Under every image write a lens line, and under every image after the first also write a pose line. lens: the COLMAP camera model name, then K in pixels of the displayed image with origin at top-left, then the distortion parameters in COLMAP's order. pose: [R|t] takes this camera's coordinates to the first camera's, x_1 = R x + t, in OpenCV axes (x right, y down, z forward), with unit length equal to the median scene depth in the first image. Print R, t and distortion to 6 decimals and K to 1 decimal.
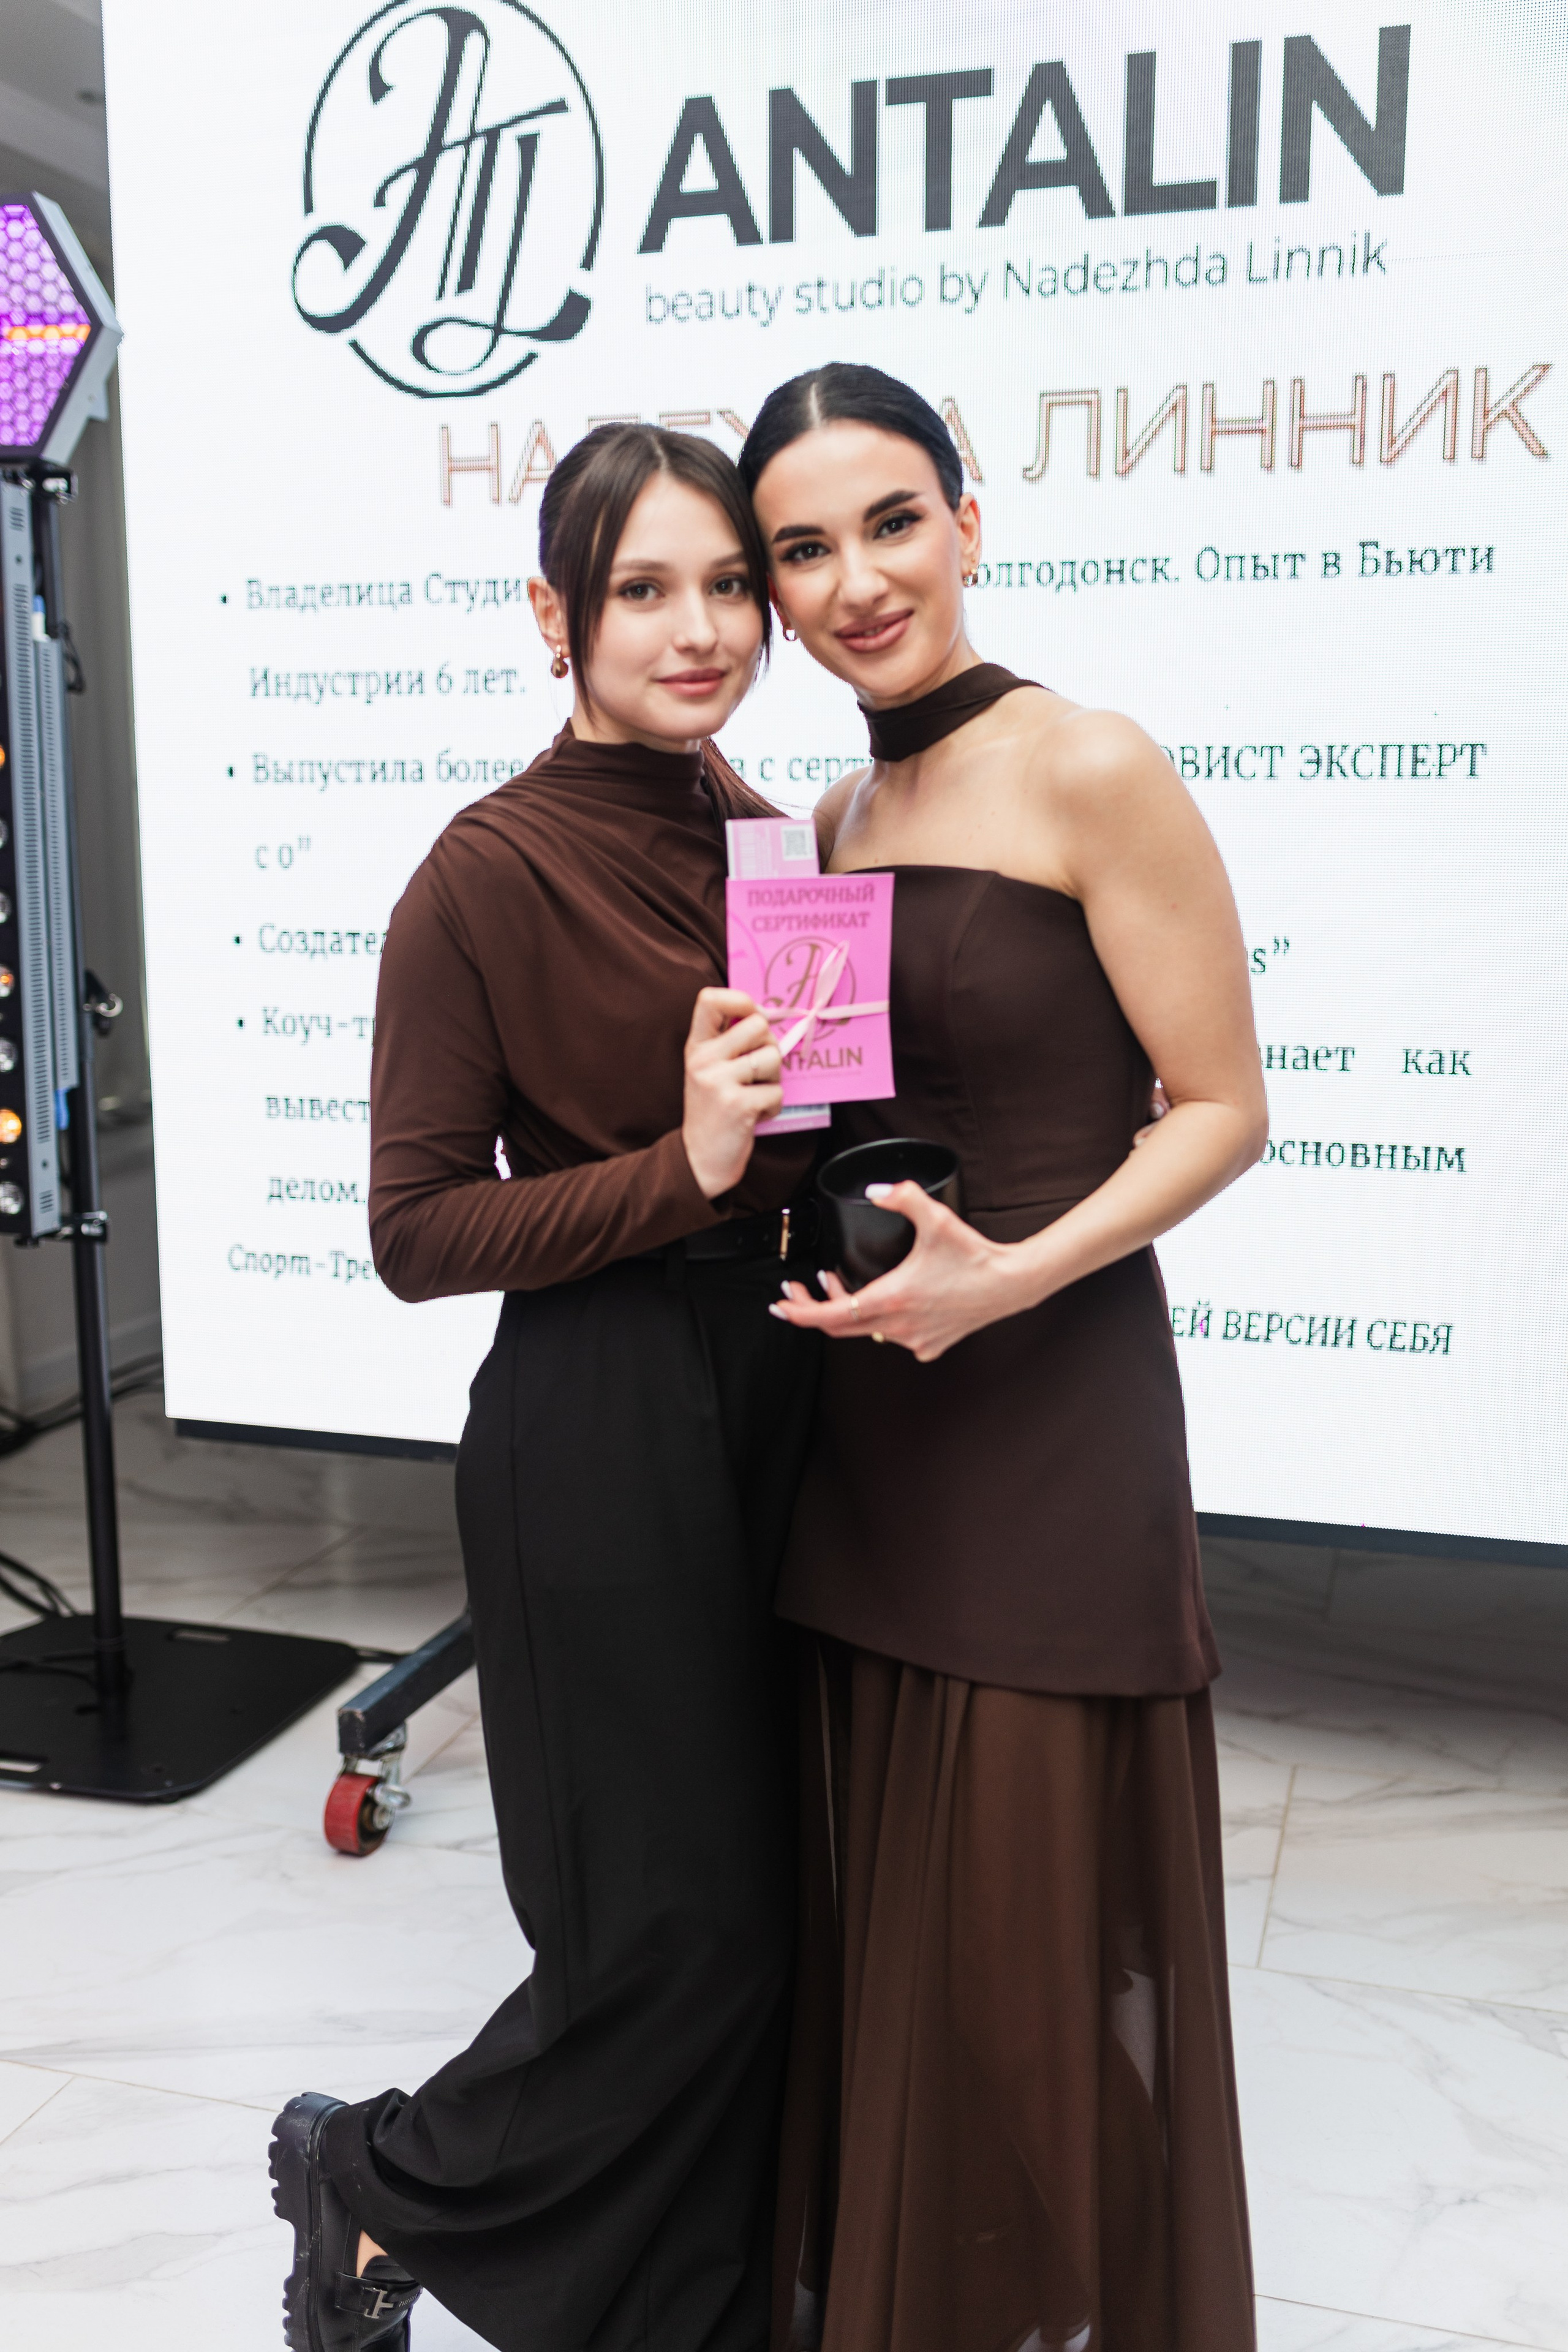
lens RADIAL K [[2264.3, 0, 784.0], [0, 2264.3, 1176.0], [0, 0, 1]] dist [0.004583, 0.021042]
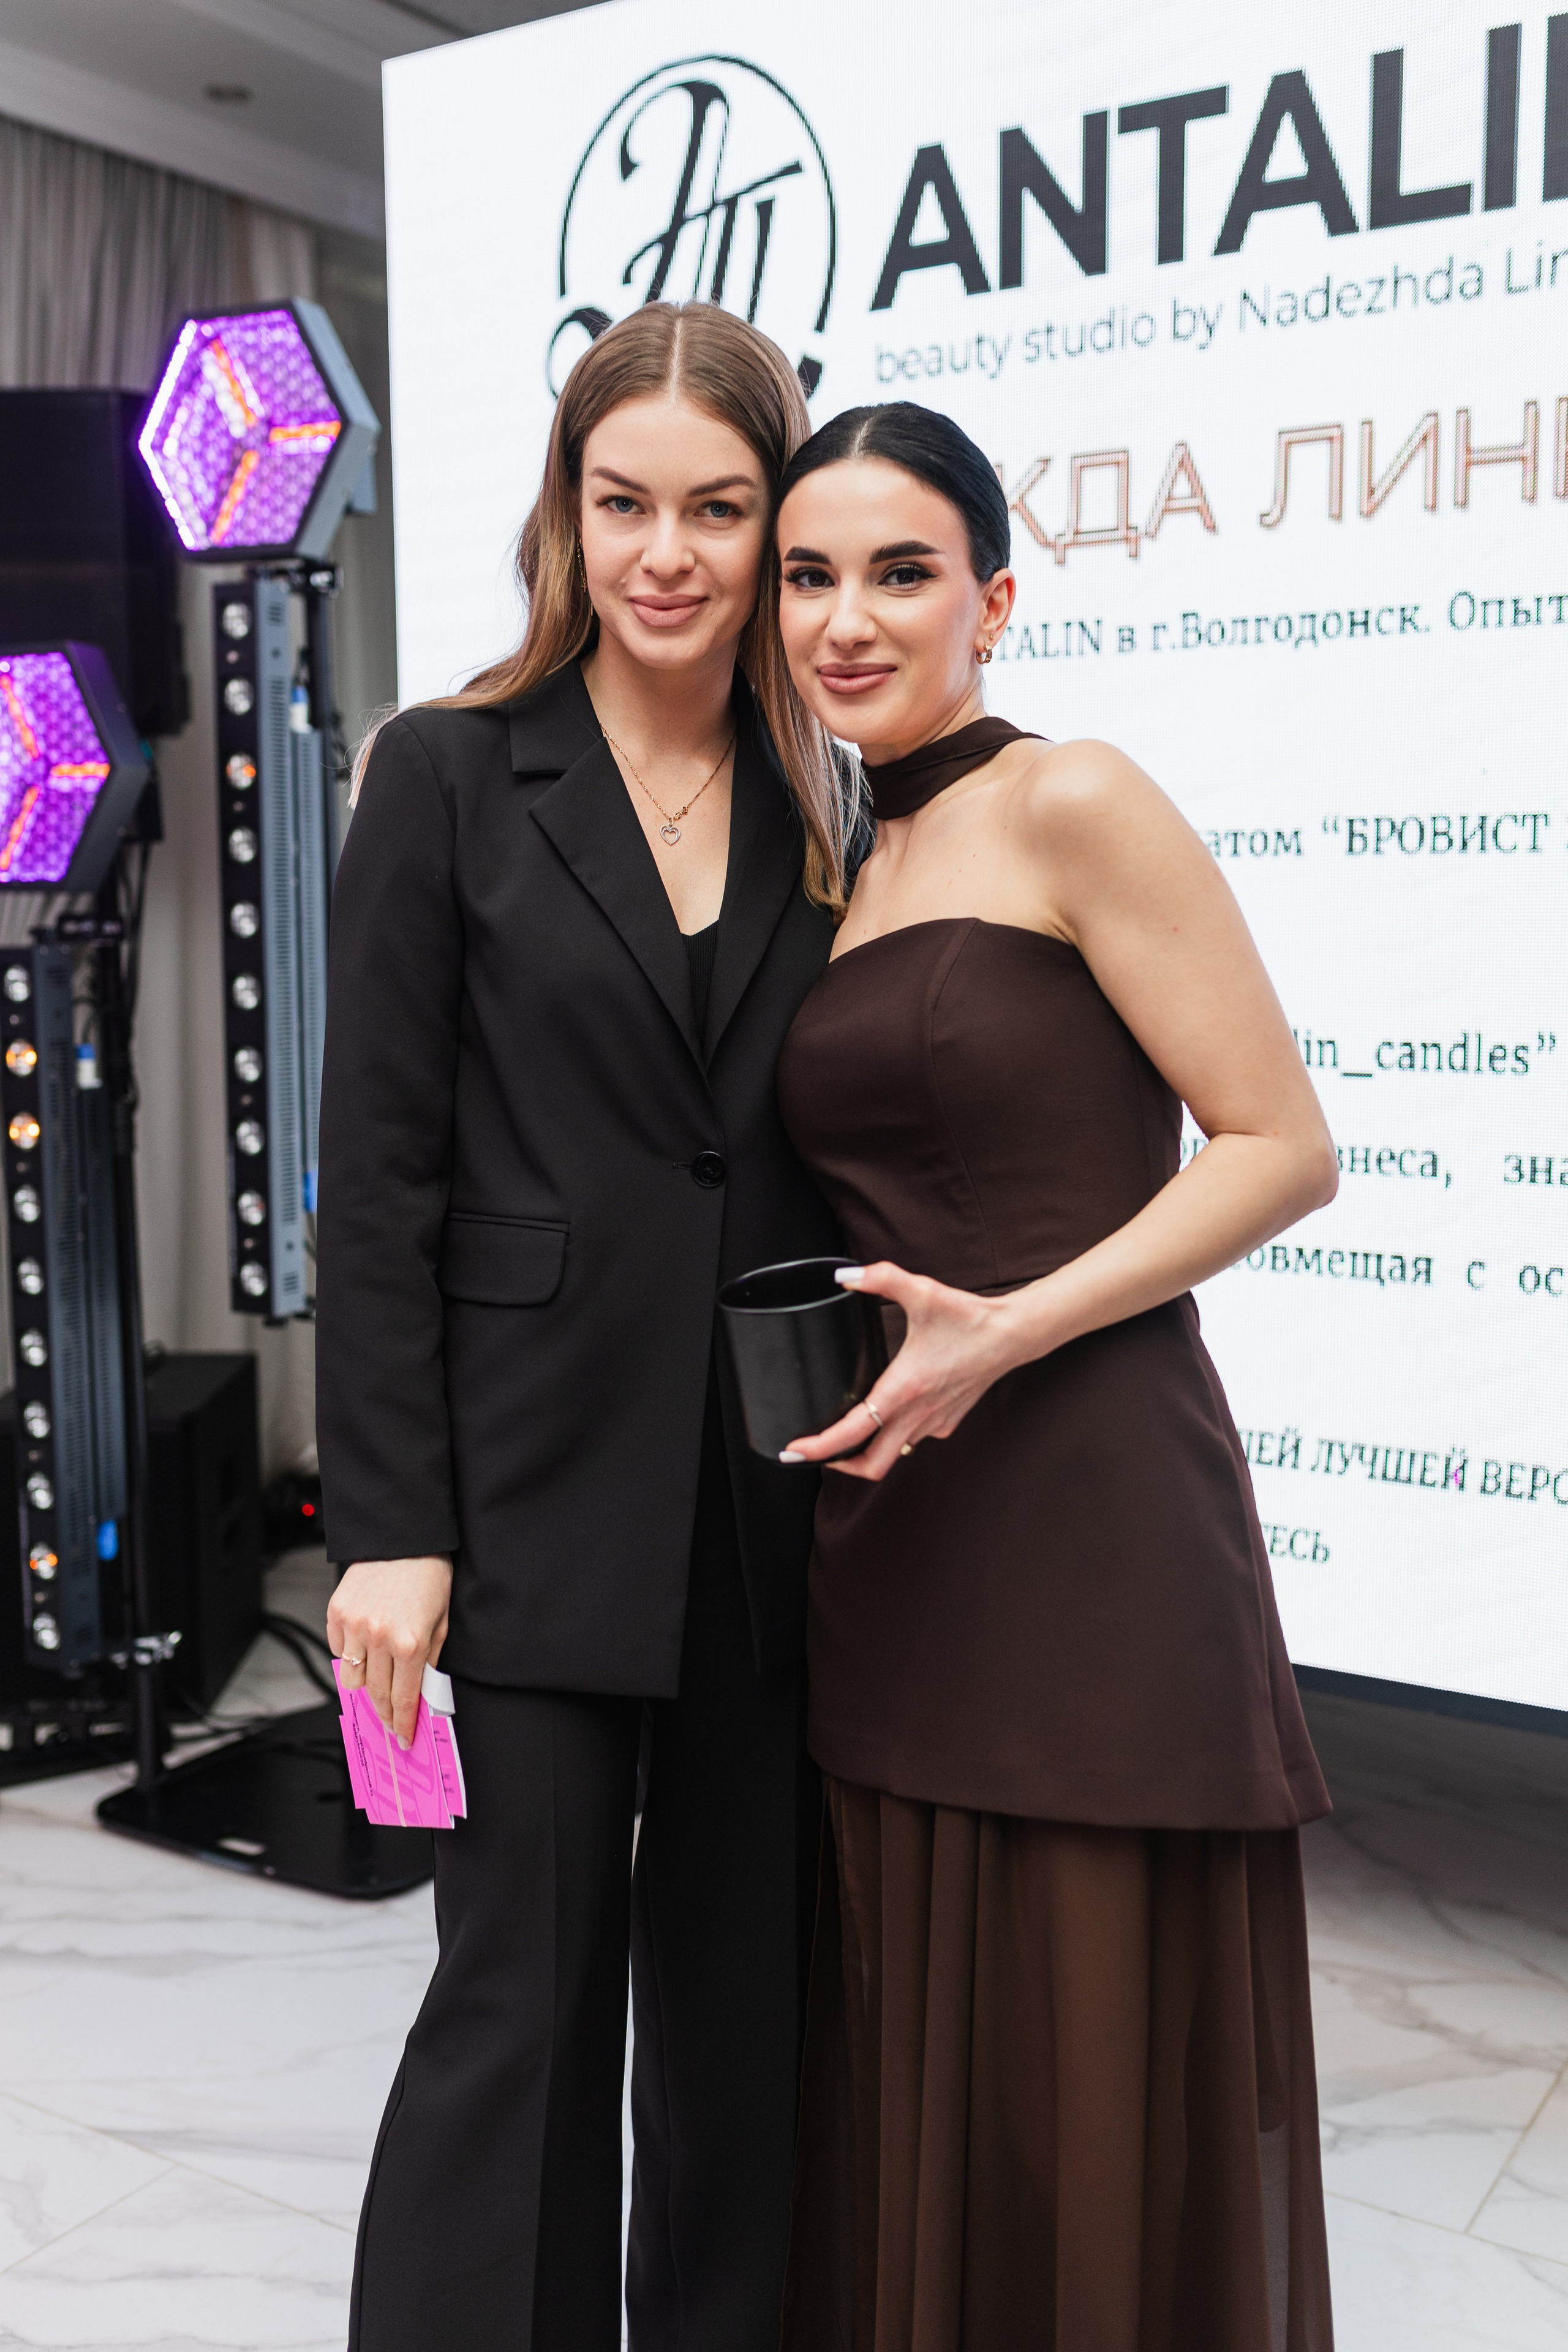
lens RADIAL K [[2402.4, 0, 745.4], [0, 2402.4, 1172.0], [0, 0, 1]] dist [0.012657, 0.001049]
pose [[0.960169, 0.024859, -0.278314, 0.183025], [-0.036478, 0.998662, -0.036647, -0.007119], [0.277030, 0.045339, 0.959791, 0.032350]]
